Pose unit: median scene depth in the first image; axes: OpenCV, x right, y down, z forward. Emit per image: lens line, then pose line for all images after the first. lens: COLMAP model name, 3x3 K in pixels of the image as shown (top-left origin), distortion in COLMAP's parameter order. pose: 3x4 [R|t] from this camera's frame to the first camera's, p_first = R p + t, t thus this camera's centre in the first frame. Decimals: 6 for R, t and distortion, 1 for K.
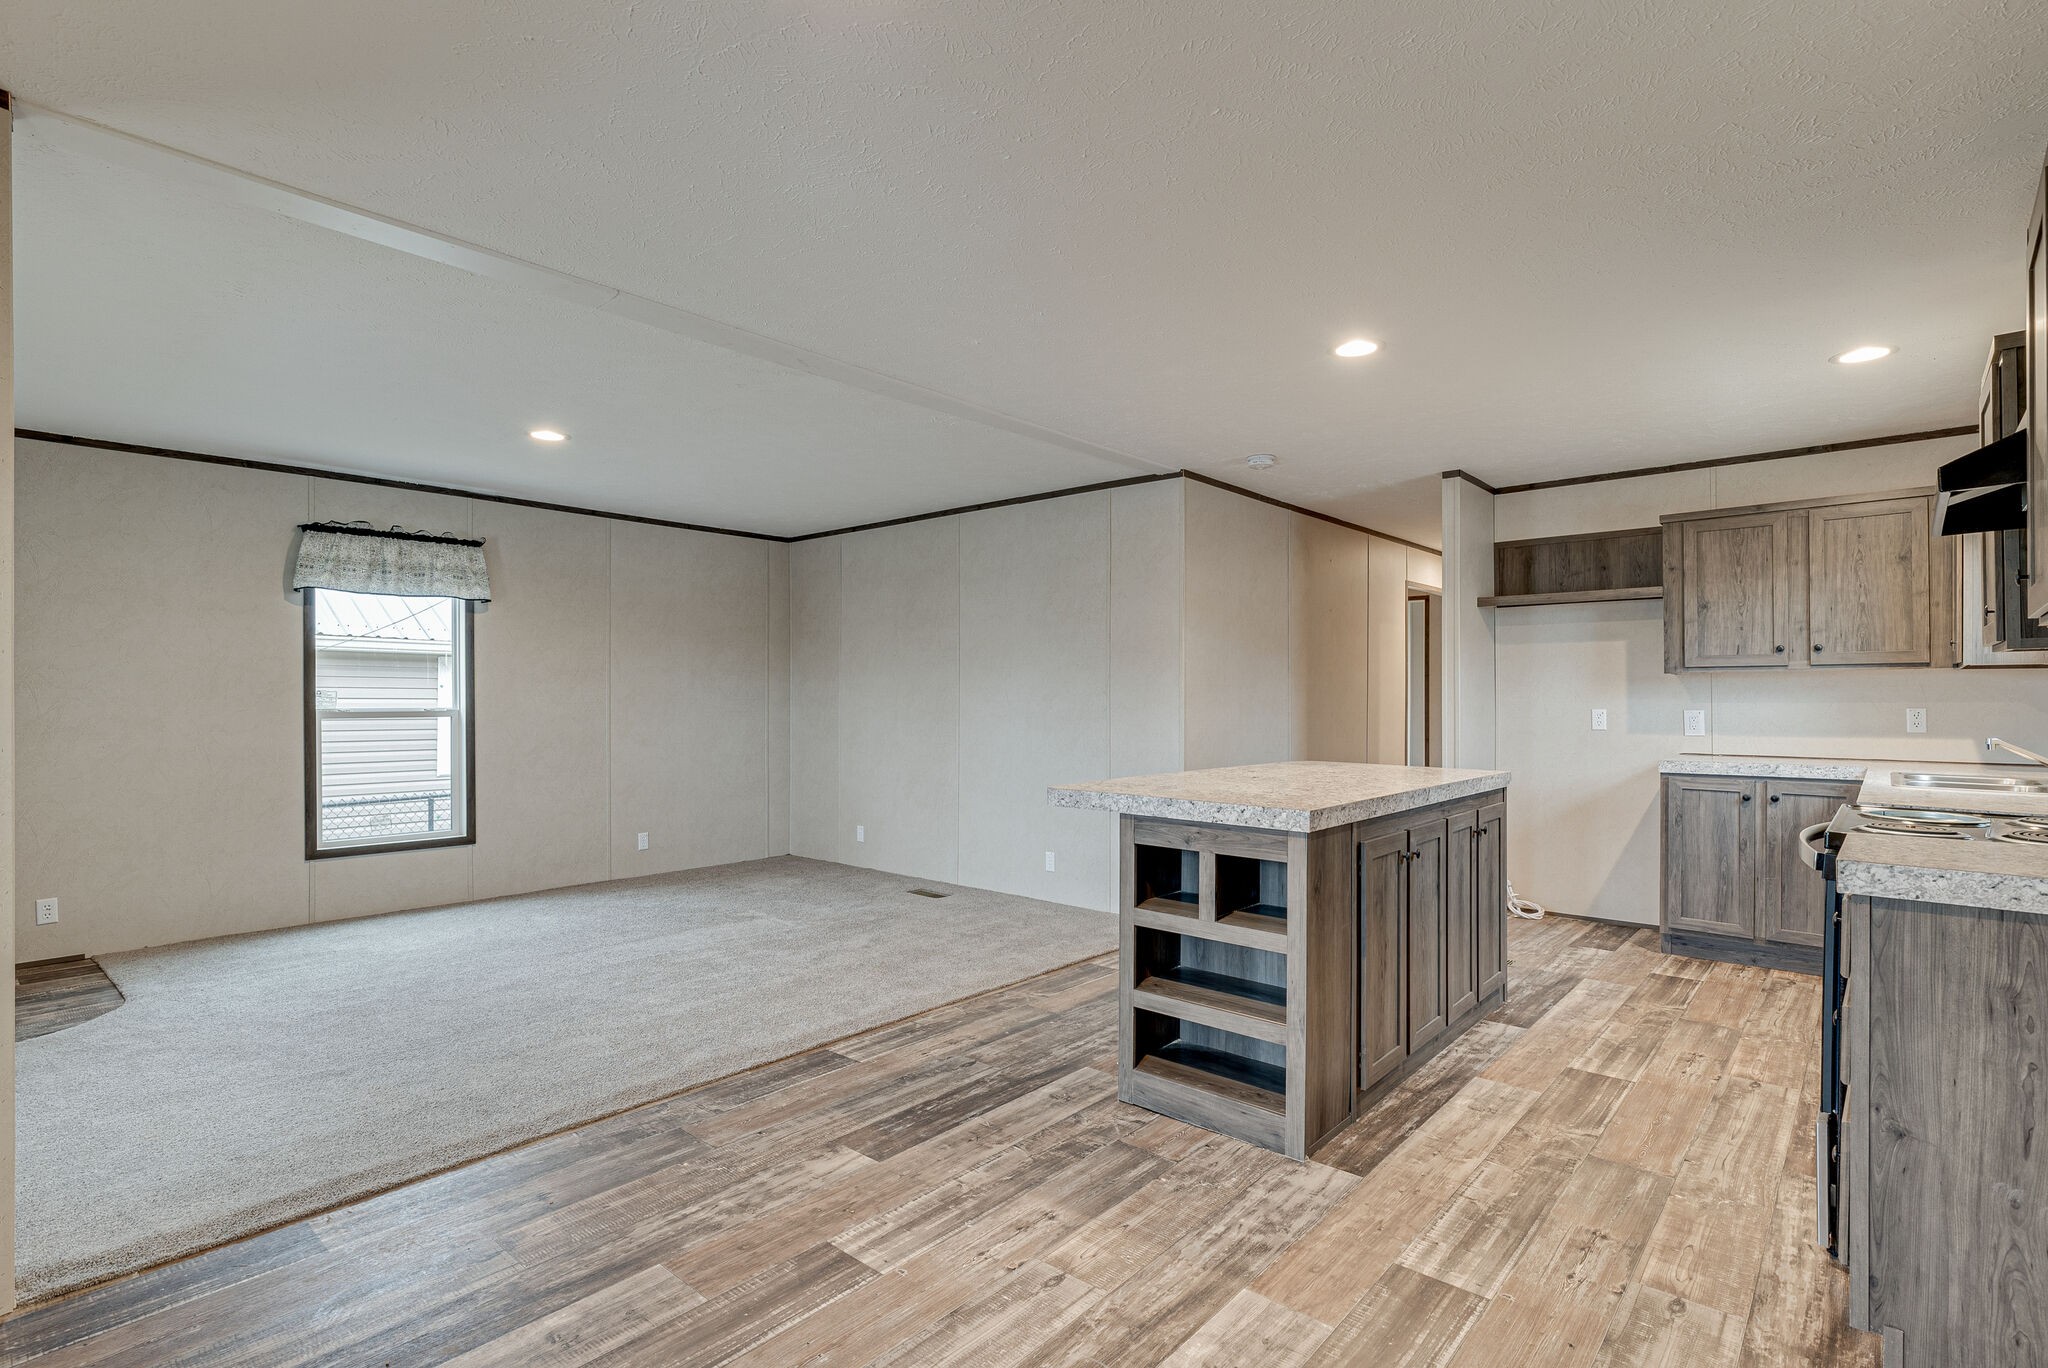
lens RADIAL K [[990.3, 0, 1032.3], [0, 990.3, 695.5], [0, 0, 1]] dist [-0.001886, -0.002805]
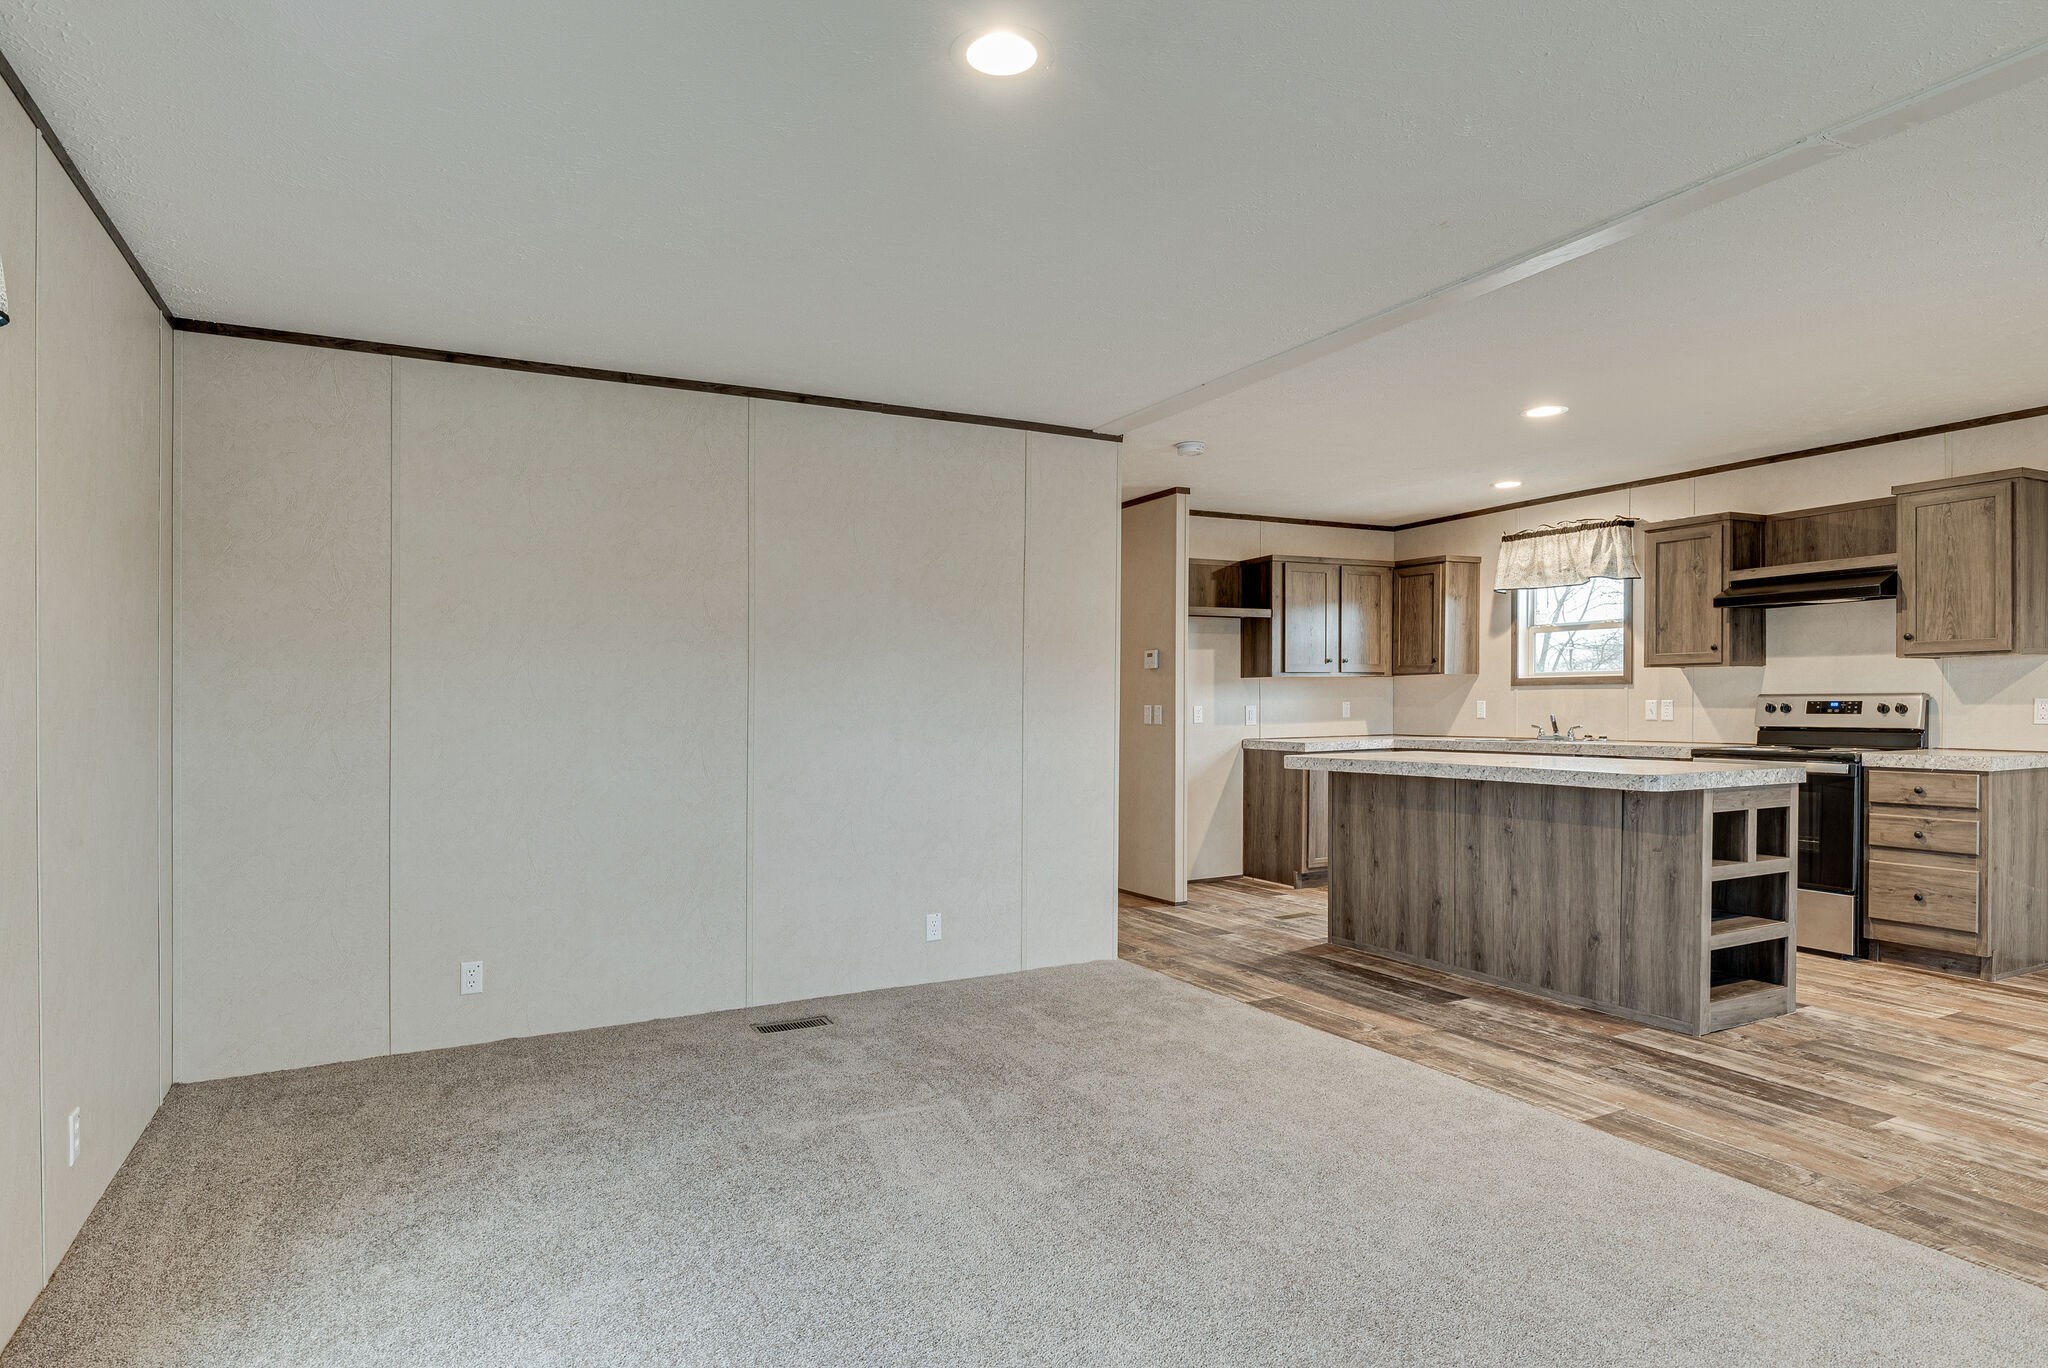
lens RADIAL K [[1136.4, 0, 1039.0], [0, 1136.4, 725.3], [0, 0, 1]] dist [-0.005002, 0.001659]
pose [[0.349490, -0.024914, 0.936609, -0.969151], [0.009055, 0.999690, 0.023213, 0.003948], [-0.936896, 0.000369, 0.349607, 0.858538]]
